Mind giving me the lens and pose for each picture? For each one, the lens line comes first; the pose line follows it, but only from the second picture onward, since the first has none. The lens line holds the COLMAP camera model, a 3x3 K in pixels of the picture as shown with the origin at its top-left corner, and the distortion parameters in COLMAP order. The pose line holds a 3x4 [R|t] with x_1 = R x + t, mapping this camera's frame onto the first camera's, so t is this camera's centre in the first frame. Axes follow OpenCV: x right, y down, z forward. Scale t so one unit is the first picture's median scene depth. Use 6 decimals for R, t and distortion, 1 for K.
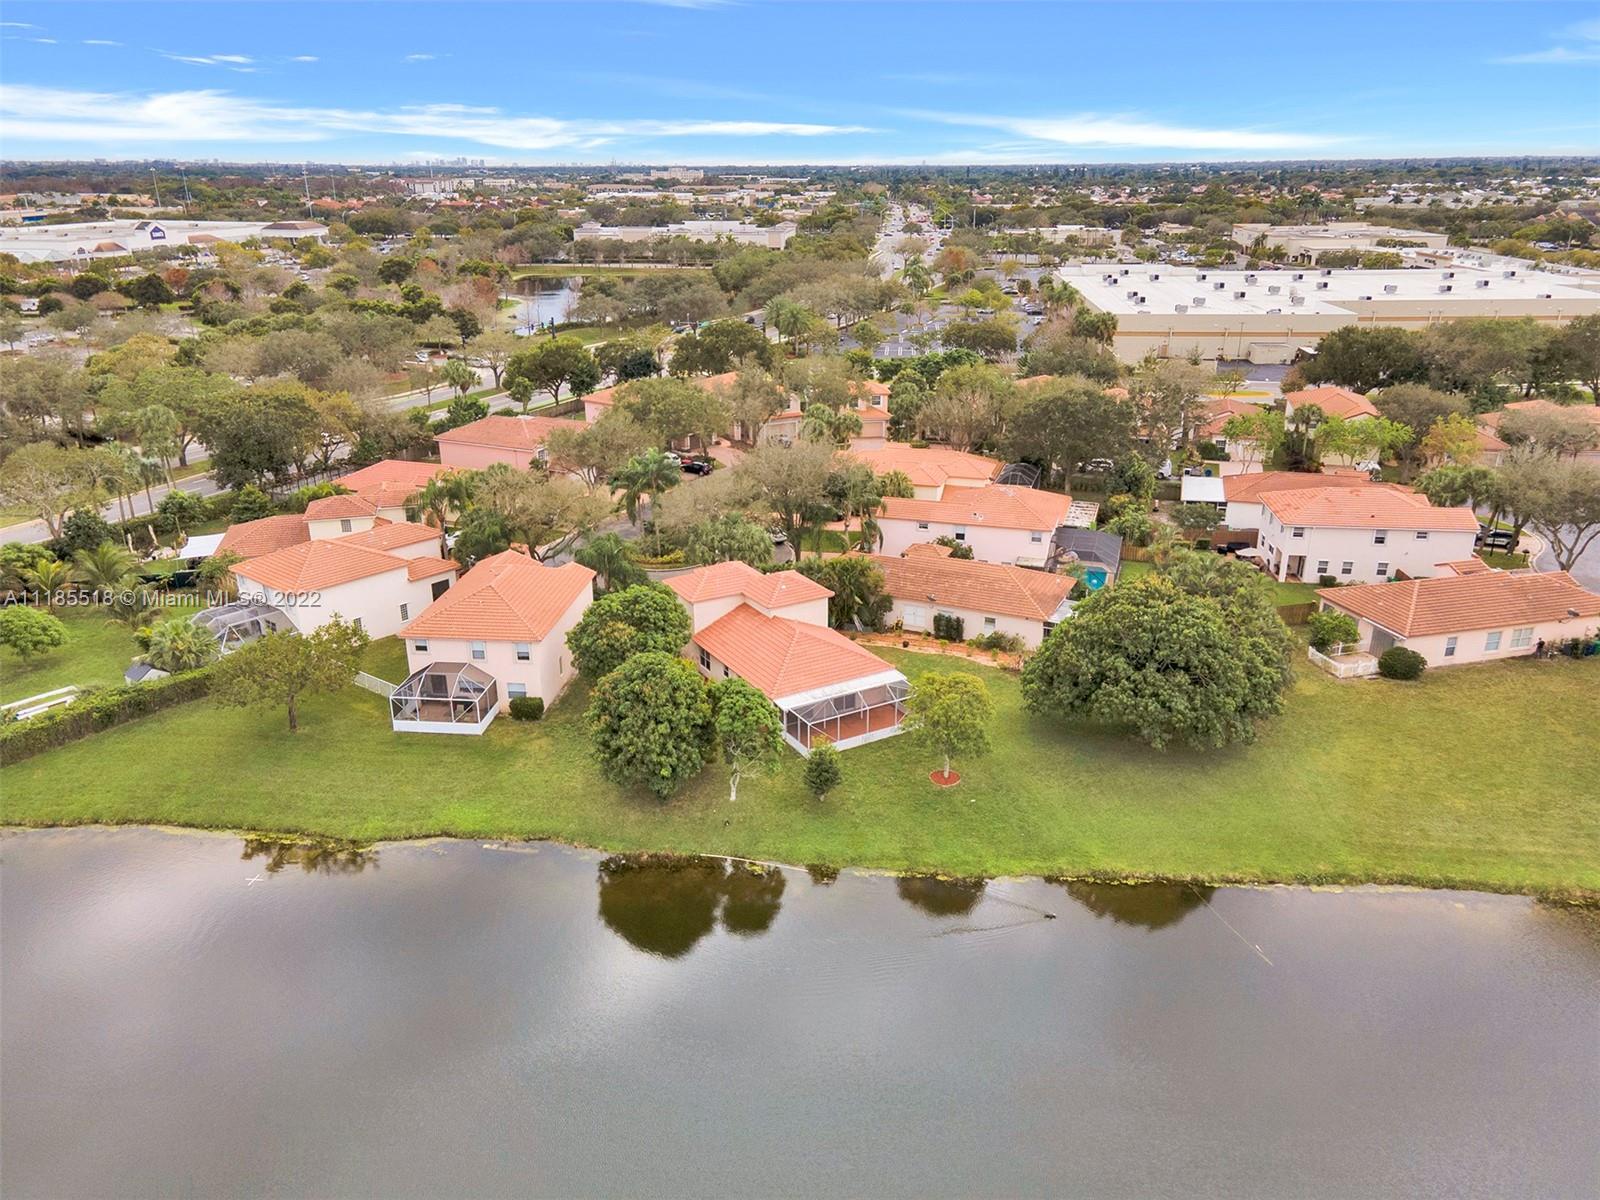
lens RADIAL K [[1176.7, 0, 800.0], [0, 1176.7, 600.0], [0, 0, 1]] dist [0.045893, 0.000540]
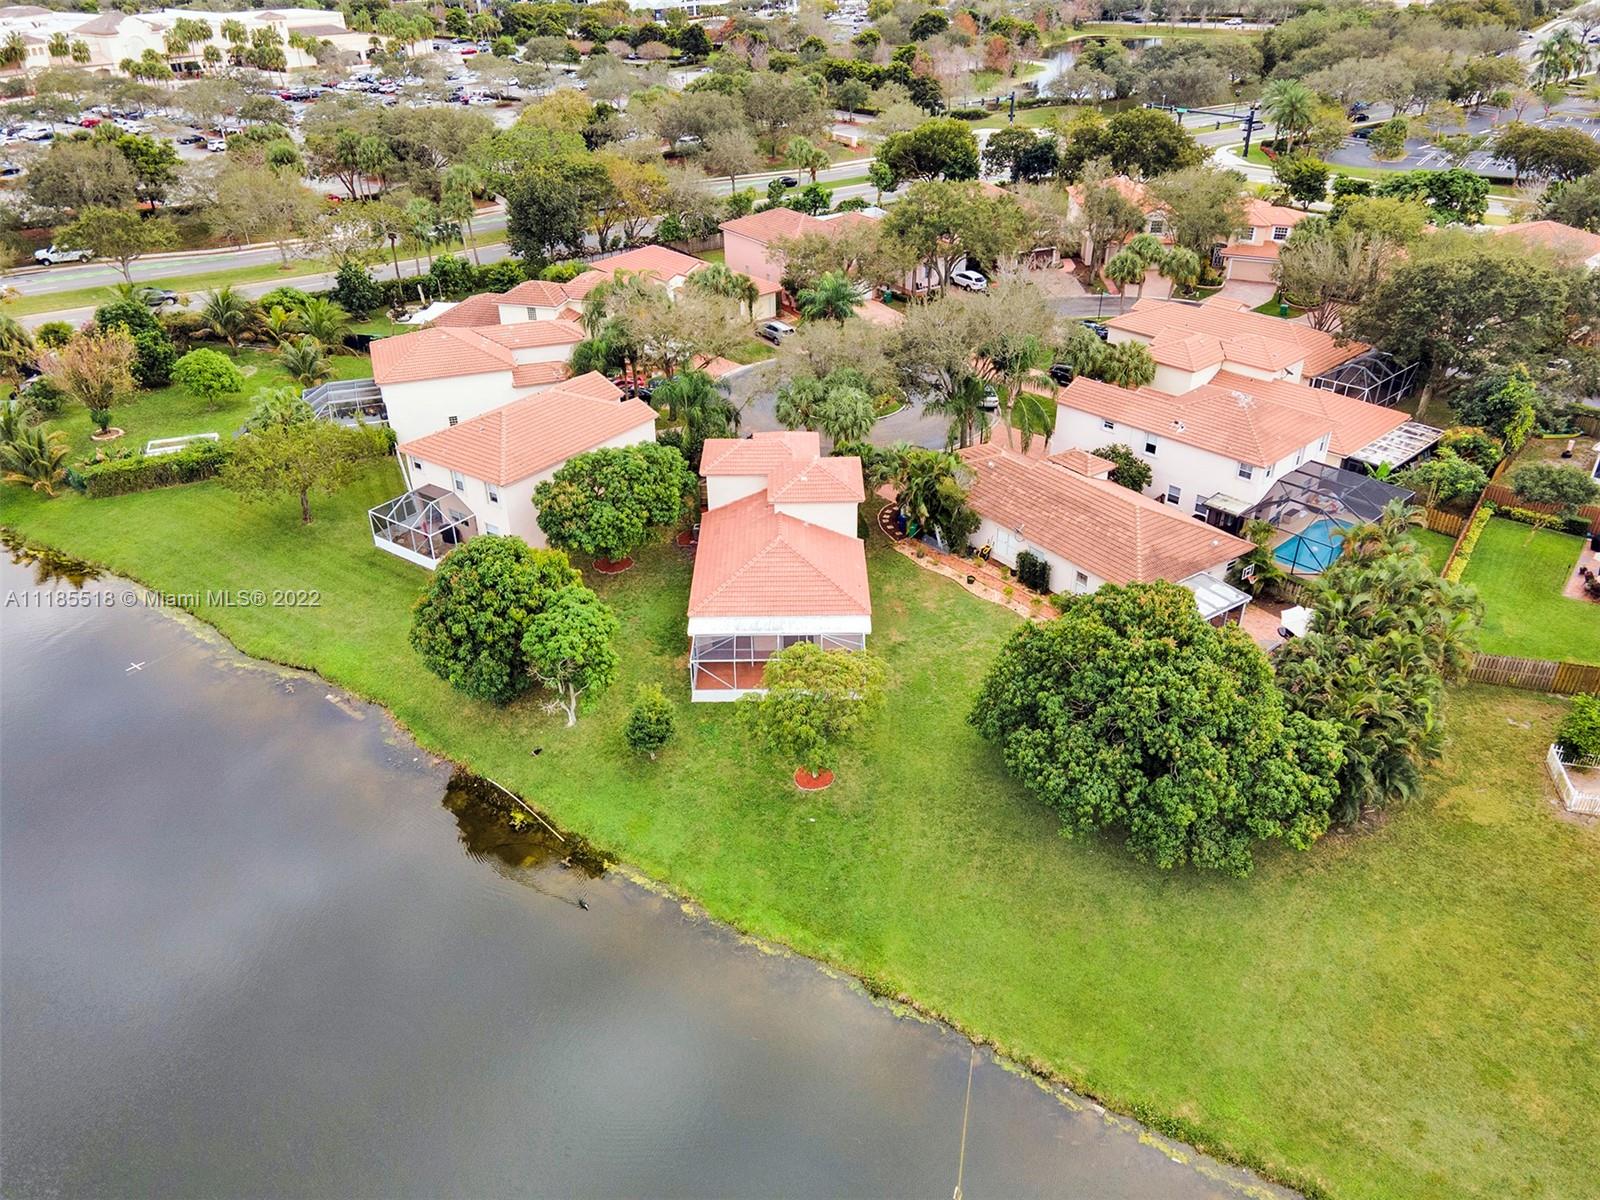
lens RADIAL K [[1176.7, 0, 800.0], [0, 1176.7, 600.0], [0, 0, 1]] dist [0.045893, 0.000540]
pose [[0.866009, 0.249769, -0.433179, 0.297920], [-0.169184, 0.961577, 0.216208, -0.088092], [0.470537, -0.113951, 0.874991, 0.242265]]
